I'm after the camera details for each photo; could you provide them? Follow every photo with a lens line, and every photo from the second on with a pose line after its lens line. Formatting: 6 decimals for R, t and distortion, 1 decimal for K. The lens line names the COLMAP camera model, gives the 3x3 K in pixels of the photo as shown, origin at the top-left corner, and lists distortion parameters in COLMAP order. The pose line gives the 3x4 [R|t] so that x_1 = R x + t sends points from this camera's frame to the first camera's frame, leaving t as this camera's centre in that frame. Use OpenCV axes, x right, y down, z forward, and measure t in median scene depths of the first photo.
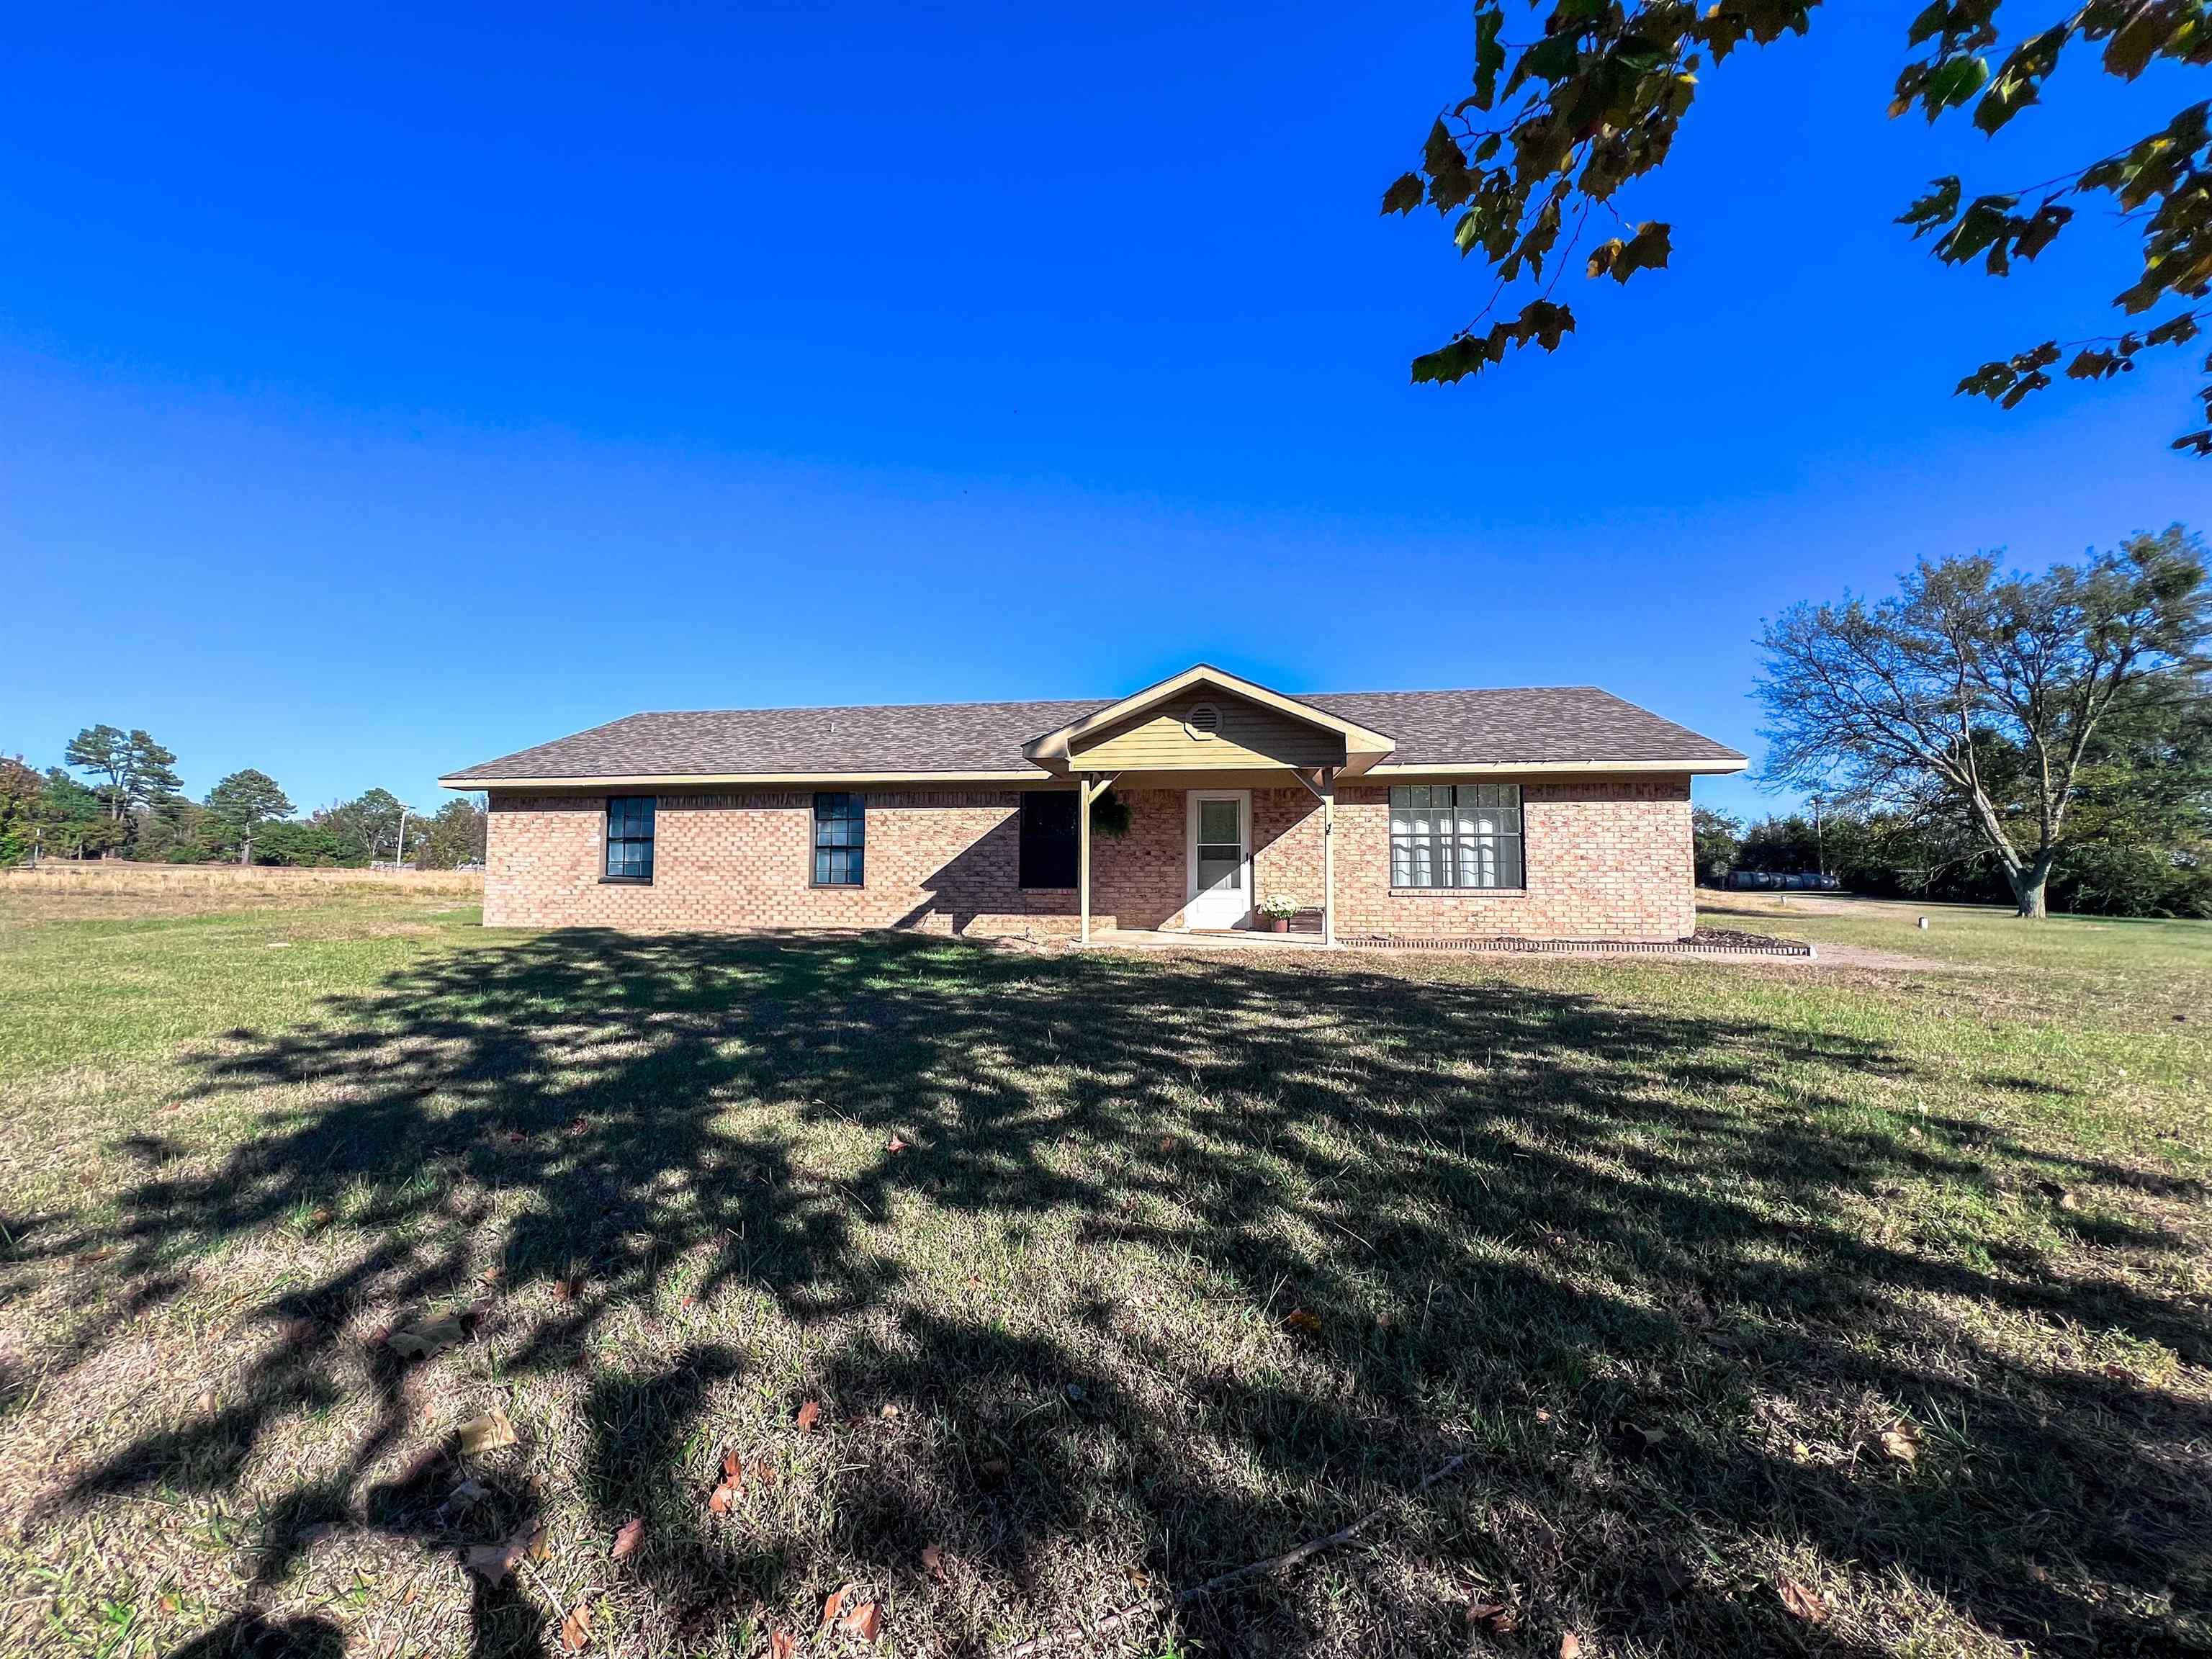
lens RADIAL K [[887.7, 0, 1106.0], [0, 887.7, 829.5], [0, 0, 1]] dist [-0.005793, 0.000274]
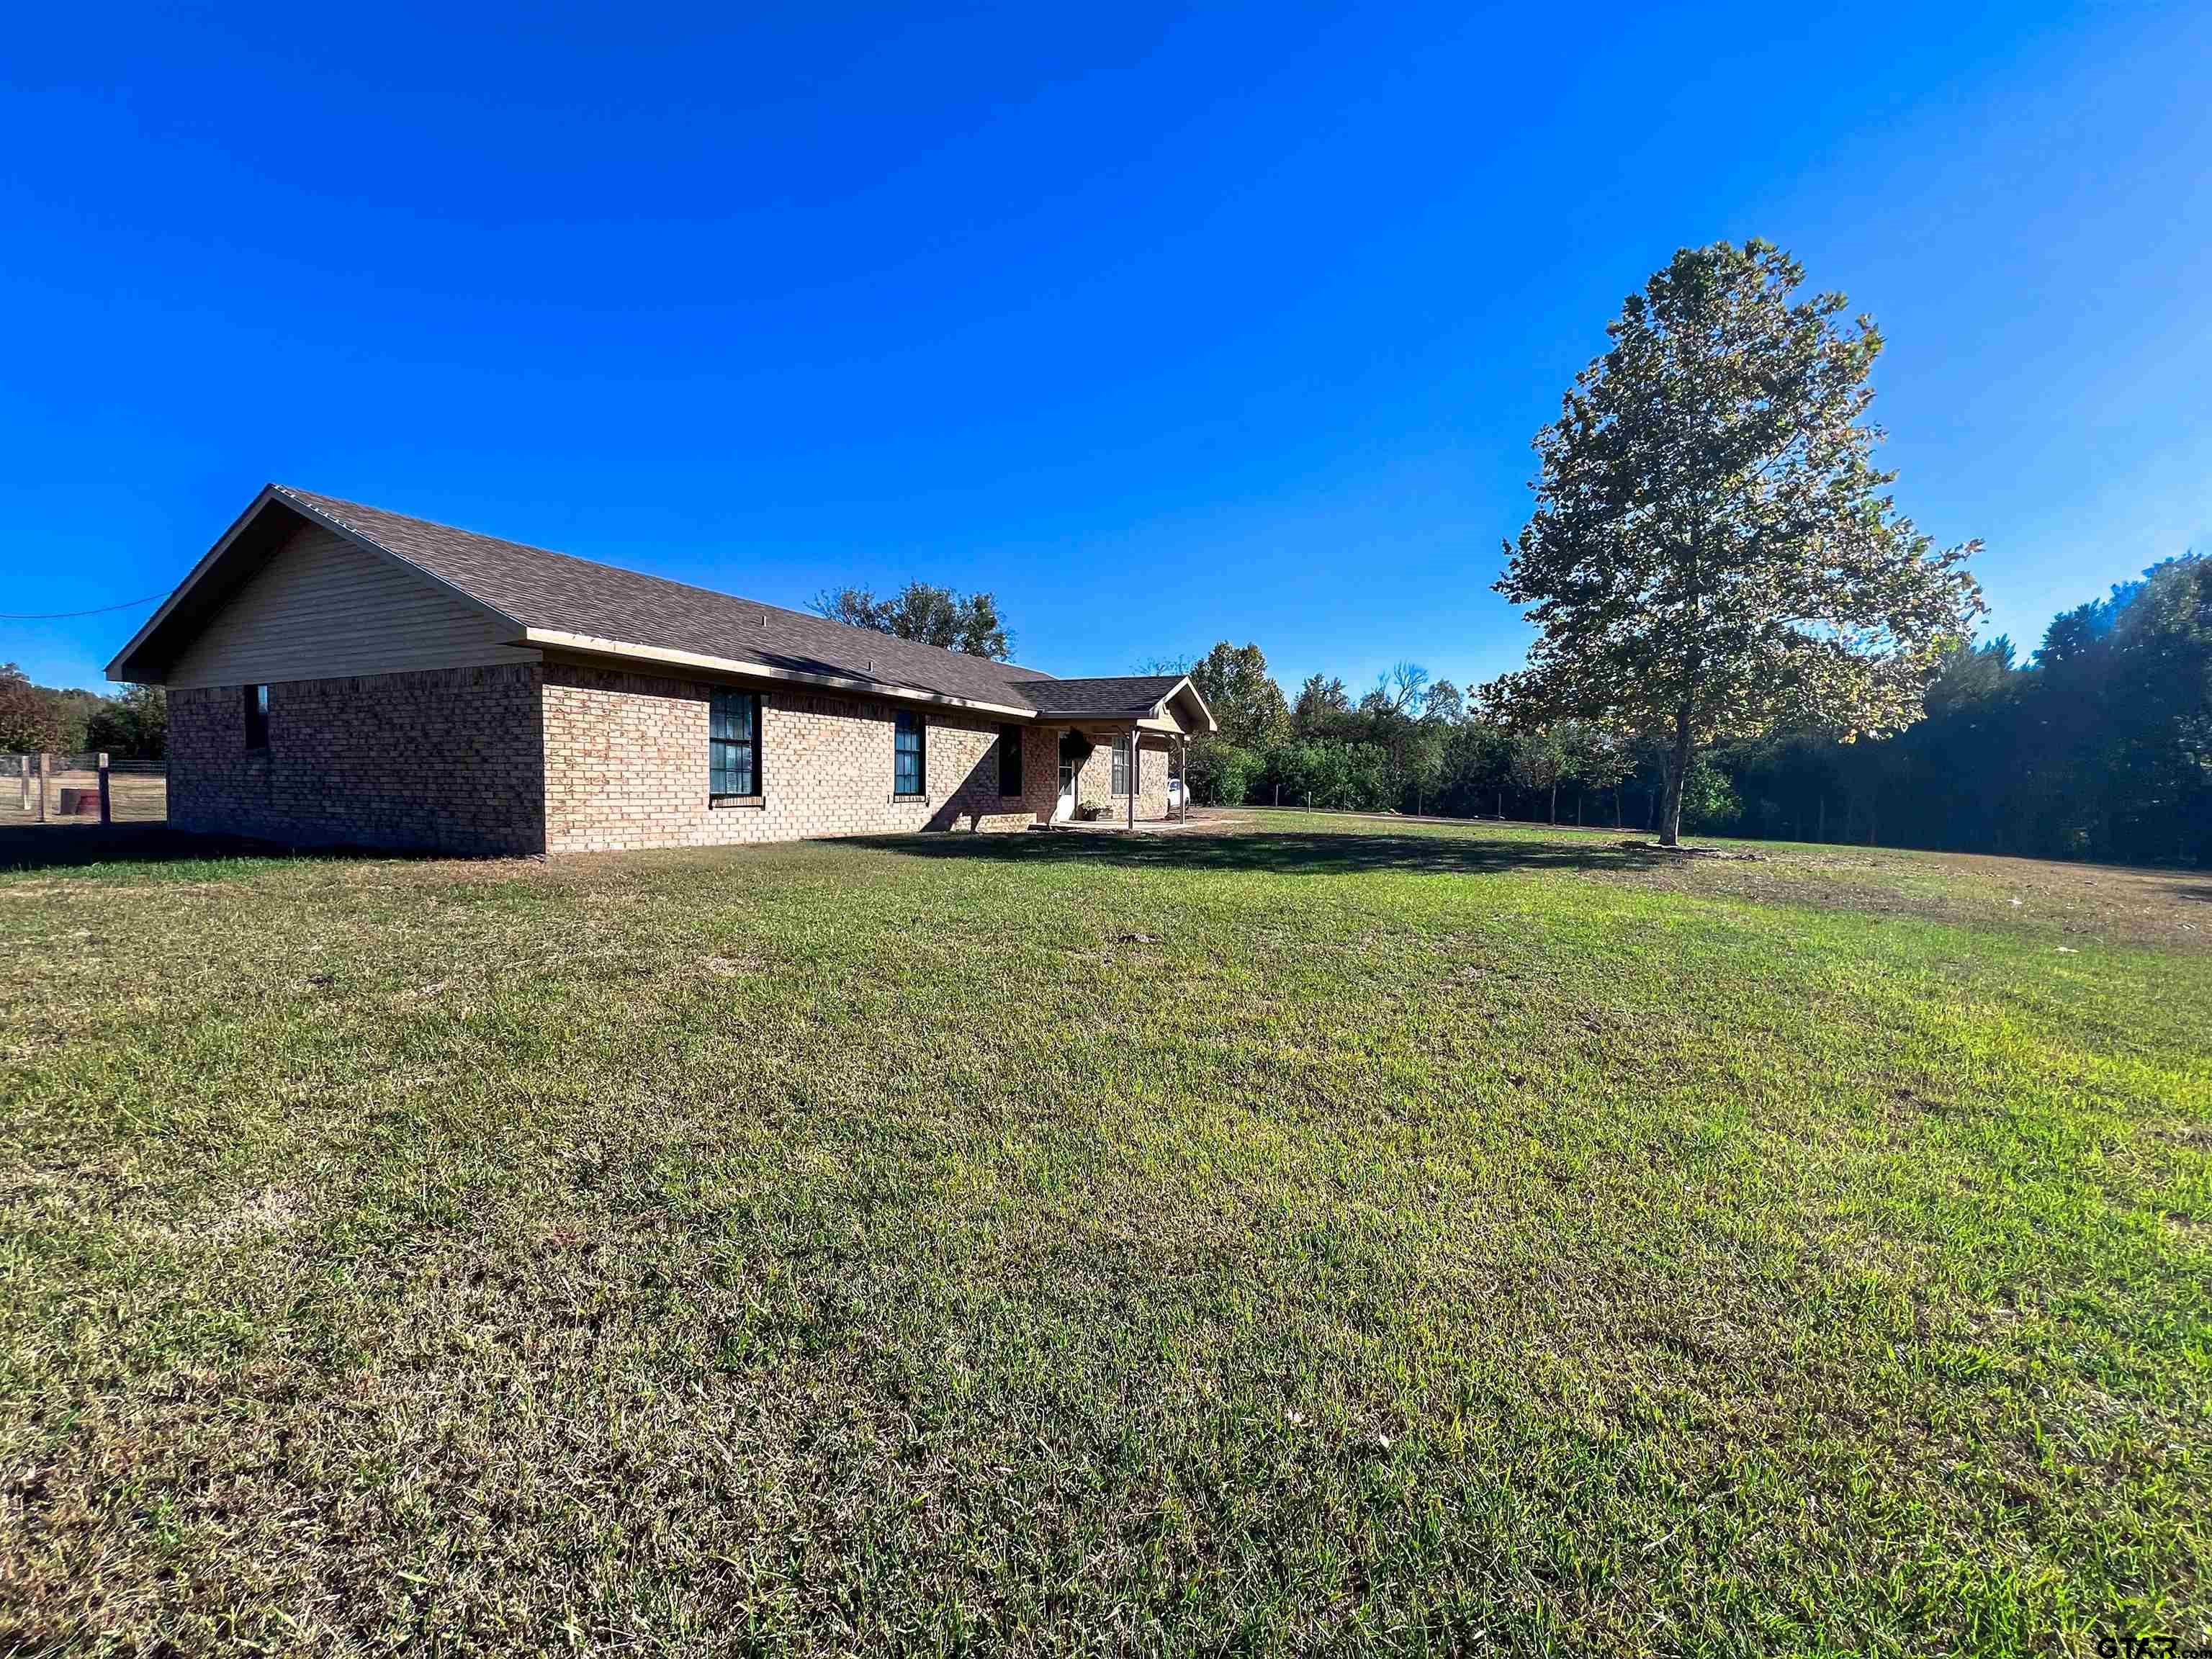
lens RADIAL K [[887.7, 0, 1106.0], [0, 887.7, 829.5], [0, 0, 1]] dist [-0.005793, 0.000274]
pose [[0.318238, -0.049525, 0.946716, -1.364843], [-0.093839, 0.992084, 0.083443, -0.008631], [-0.943355, -0.115394, 0.311071, 0.445901]]
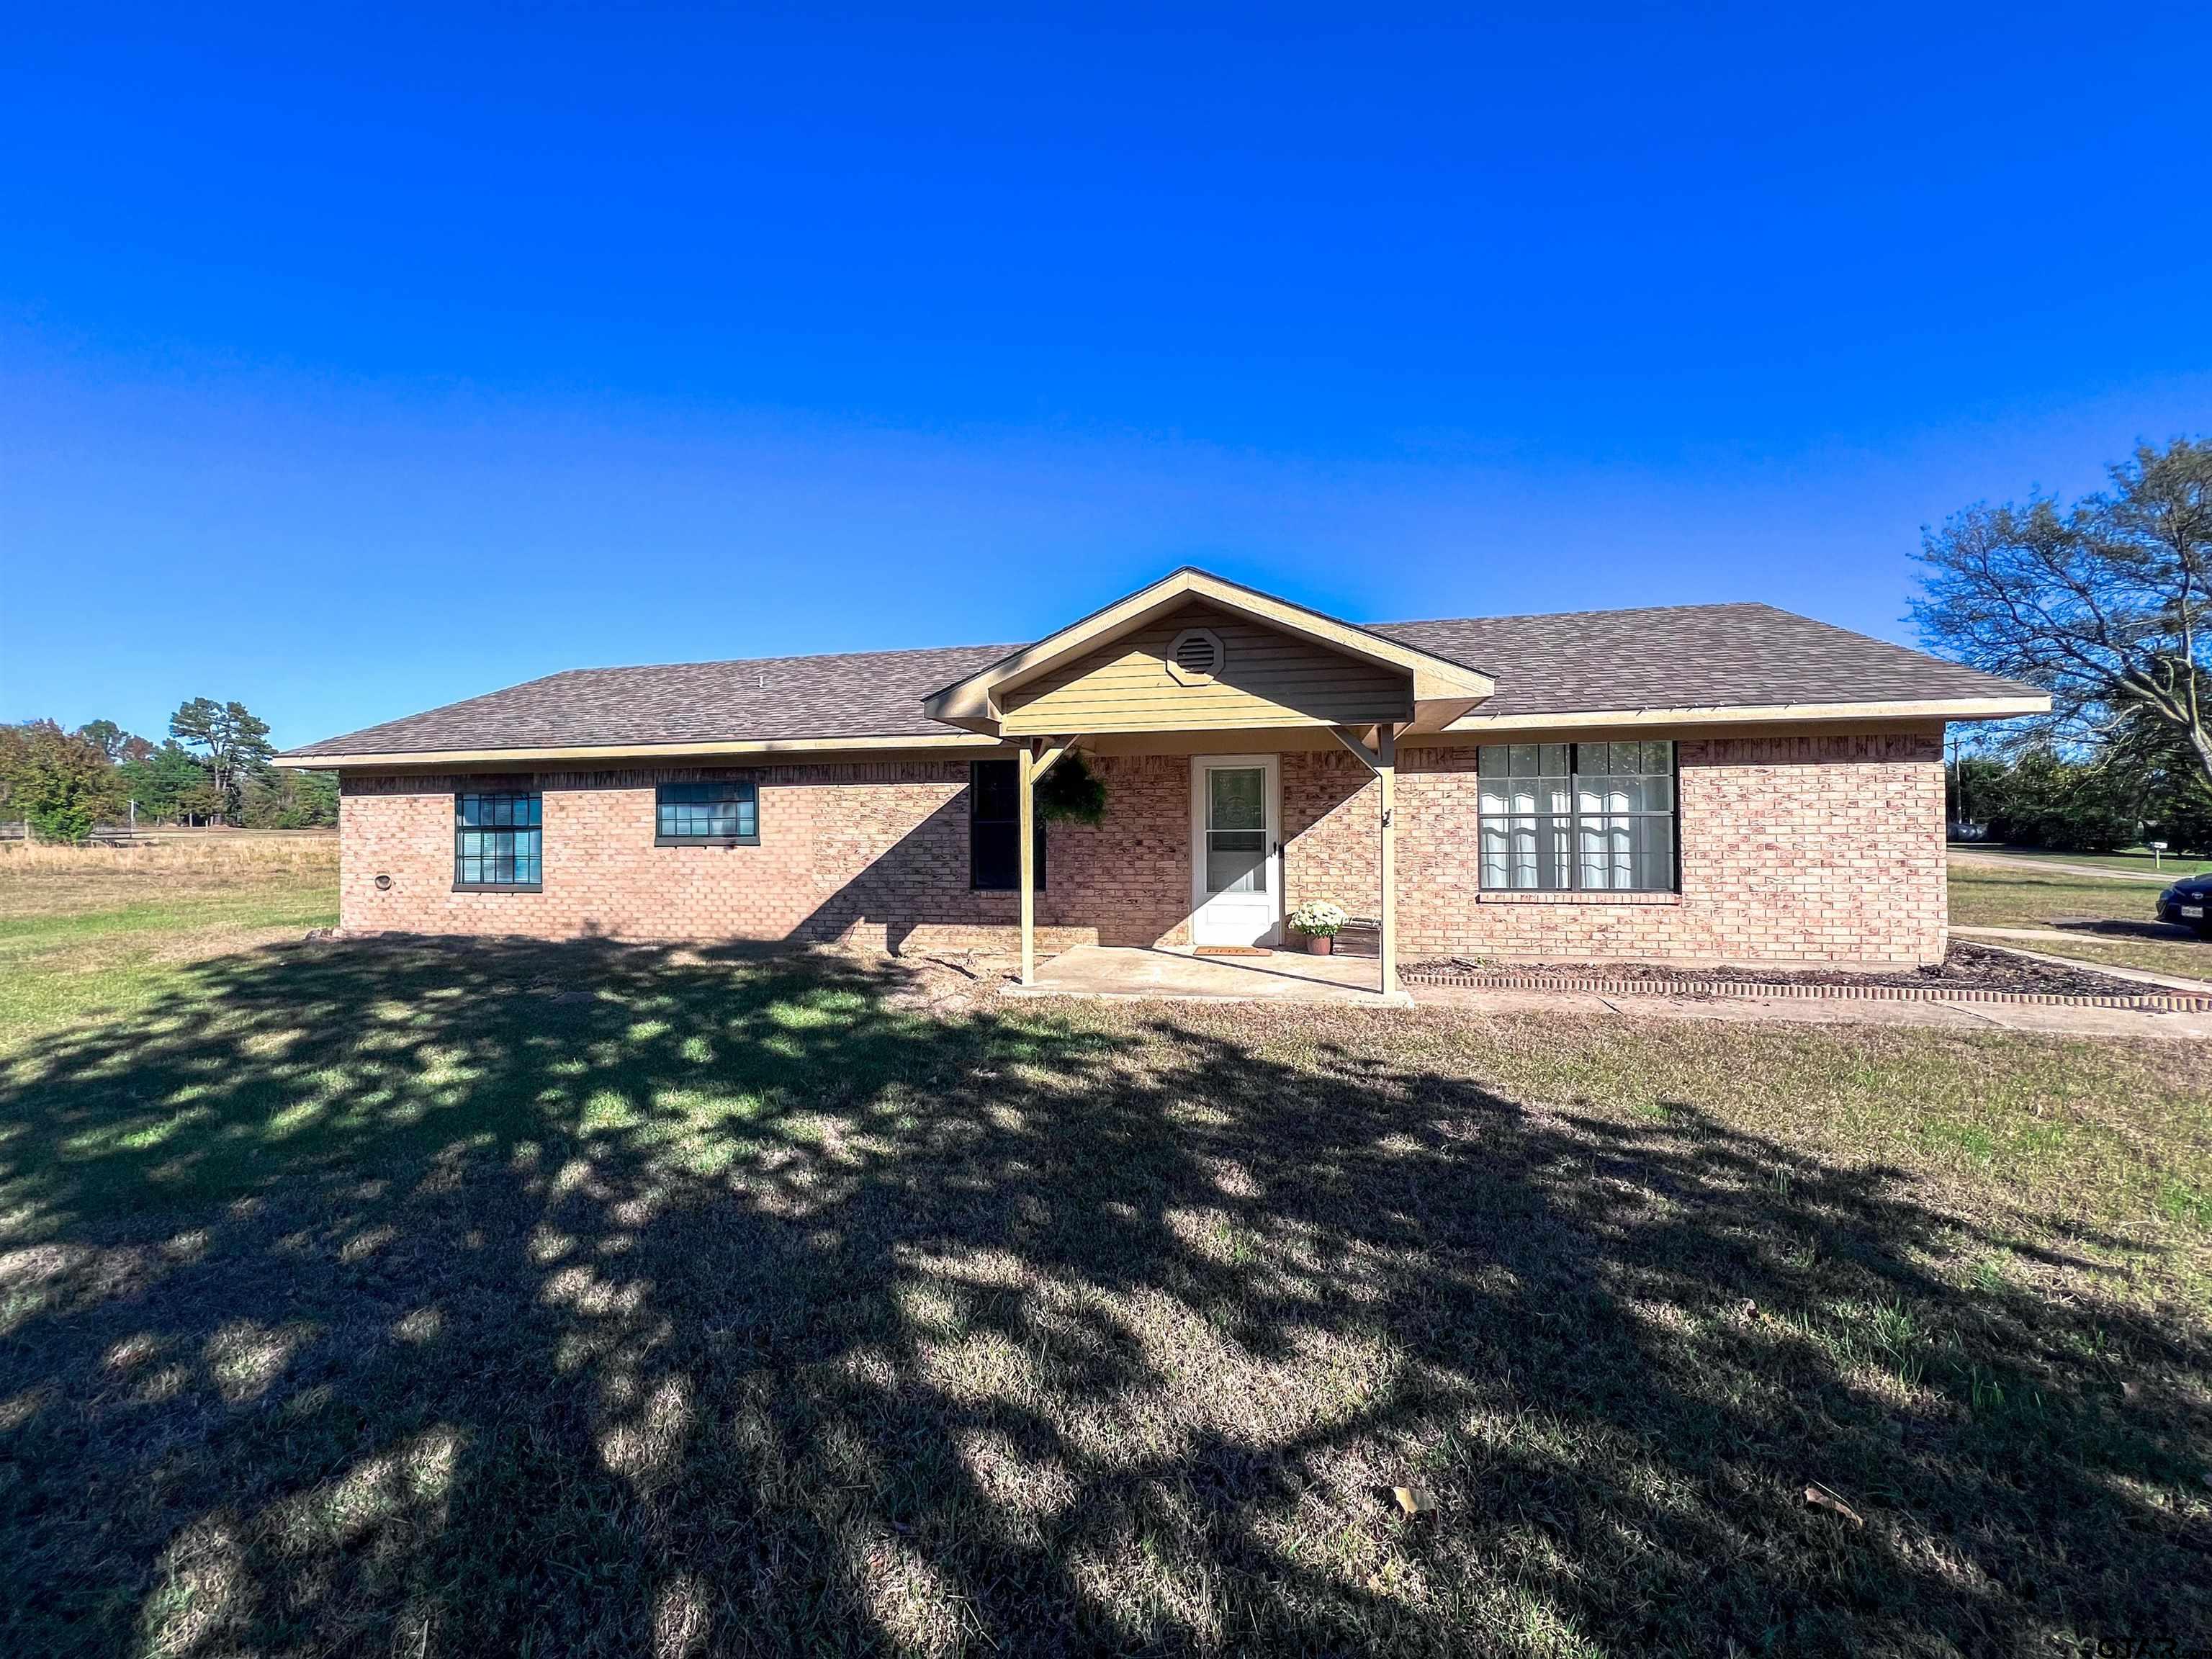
lens RADIAL K [[887.7, 0, 1106.0], [0, 887.7, 829.5], [0, 0, 1]] dist [-0.005793, 0.000274]
pose [[0.997228, -0.011395, -0.073534, 0.075860], [0.015390, 0.998423, 0.053982, -0.025089], [0.072803, -0.054964, 0.995831, 0.272421]]
